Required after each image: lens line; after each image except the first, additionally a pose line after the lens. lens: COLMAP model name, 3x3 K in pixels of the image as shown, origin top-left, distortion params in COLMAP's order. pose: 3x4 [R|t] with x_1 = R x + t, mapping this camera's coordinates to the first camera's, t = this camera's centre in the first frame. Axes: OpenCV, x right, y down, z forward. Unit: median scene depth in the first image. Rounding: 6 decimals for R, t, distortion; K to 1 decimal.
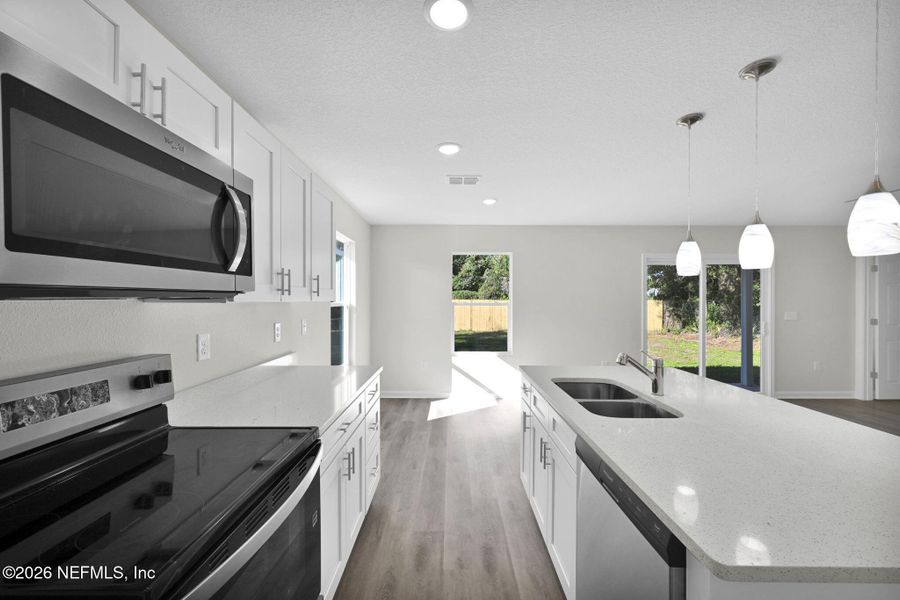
lens RADIAL K [[358.6, 0, 450.5], [0, 358.6, 304.1], [0, 0, 1]] dist [-0.000060, -0.000004]
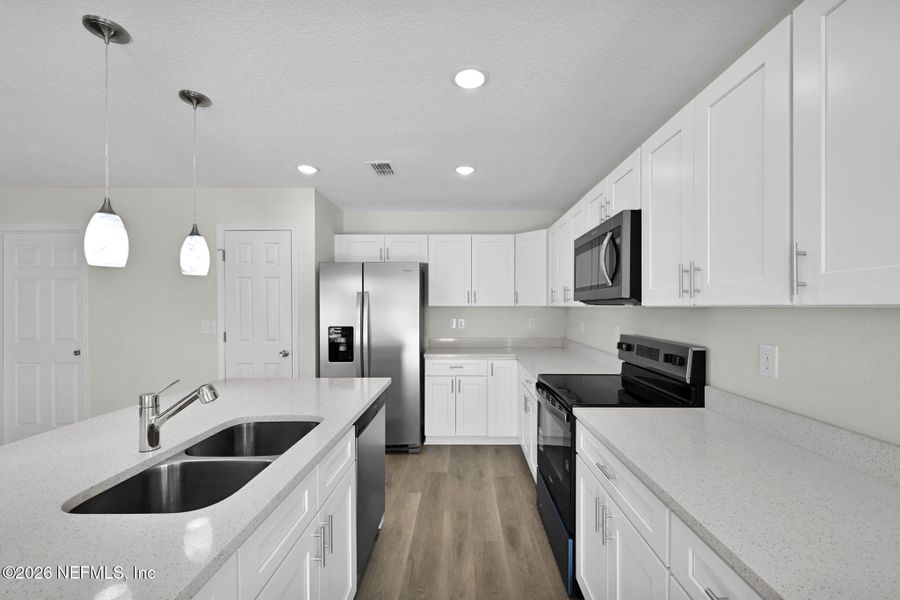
lens RADIAL K [[358.0, 0, 462.1], [0, 358.0, 307.1], [0, 0, 1]] dist [0.000174, 0.000014]
pose [[-0.999990, 0.001983, -0.003976, 0.010972], [0.001947, 0.999958, 0.008975, -0.007693], [0.003993, 0.008967, -0.999952, 1.017974]]
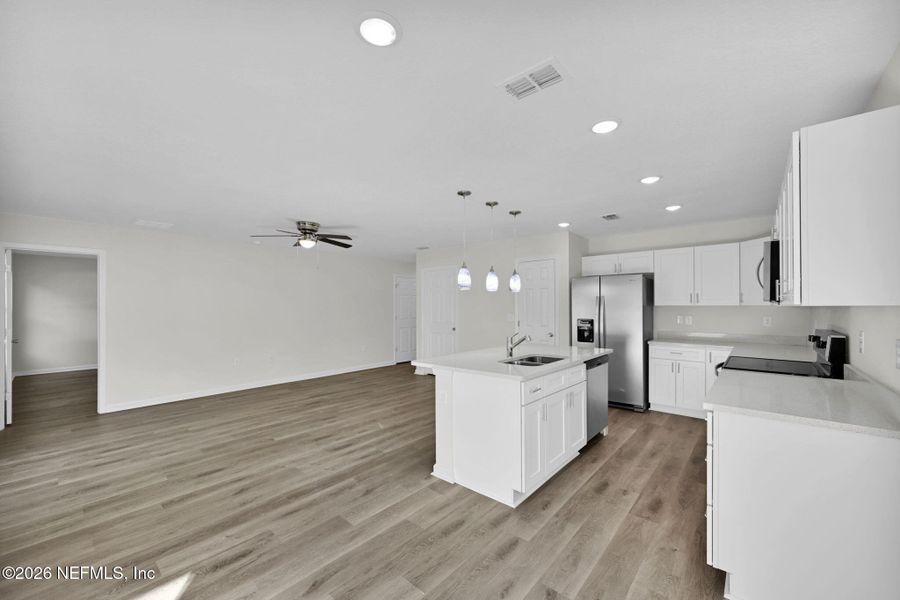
lens RADIAL K [[358.6, 0, 450.5], [0, 358.6, 304.1], [0, 0, 1]] dist [-0.000060, -0.000004]
pose [[-0.756376, 0.005938, 0.654110, -0.241239], [0.006586, 0.999977, -0.001463, -0.010709], [-0.654104, 0.003201, -0.756398, 1.598662]]
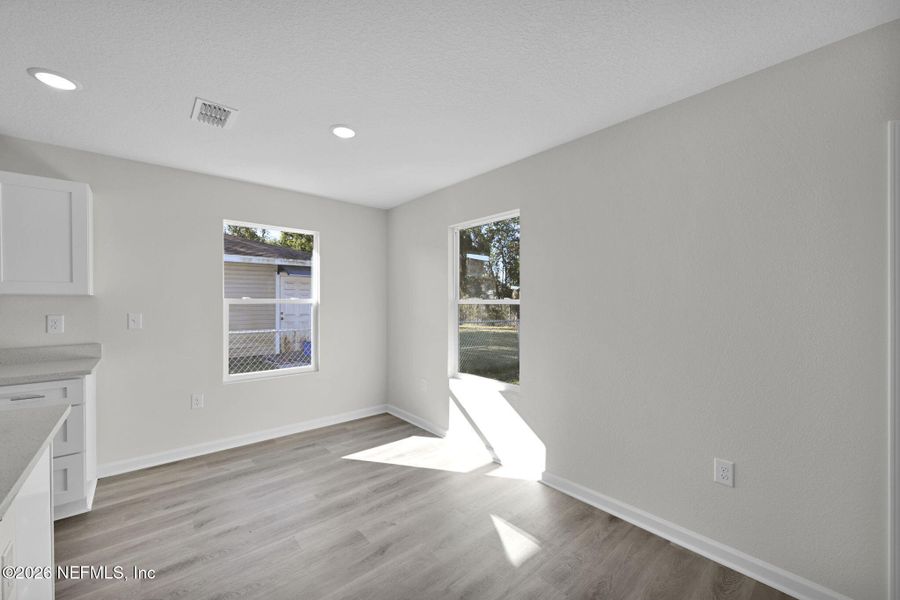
lens RADIAL K [[358.6, 0, 450.5], [0, 358.6, 304.1], [0, 0, 1]] dist [-0.000060, -0.000004]
pose [[0.655141, 0.006457, -0.755479, 0.898688], [-0.005930, 0.999977, 0.003405, 0.005779], [0.755483, 0.002249, 0.655164, 0.958335]]
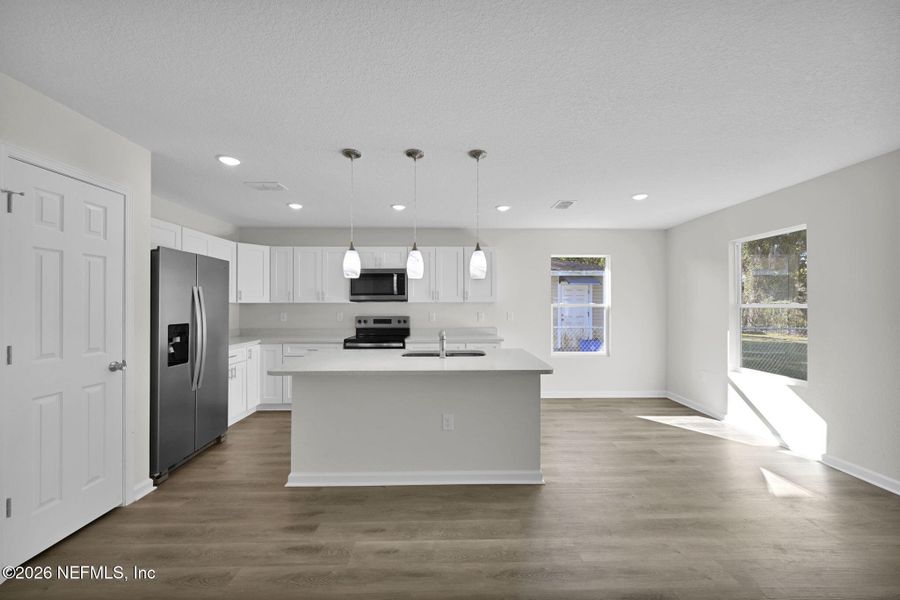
lens RADIAL K [[364.1, 0, 453.1], [0, 364.1, 304.4], [0, 0, 1]] dist [0.019665, 0.000185]
pose [[0.037493, -0.003811, -0.999290, 1.370873], [-0.003739, 0.999985, -0.003954, 0.009130], [0.999290, 0.003885, 0.037478, 0.617484]]
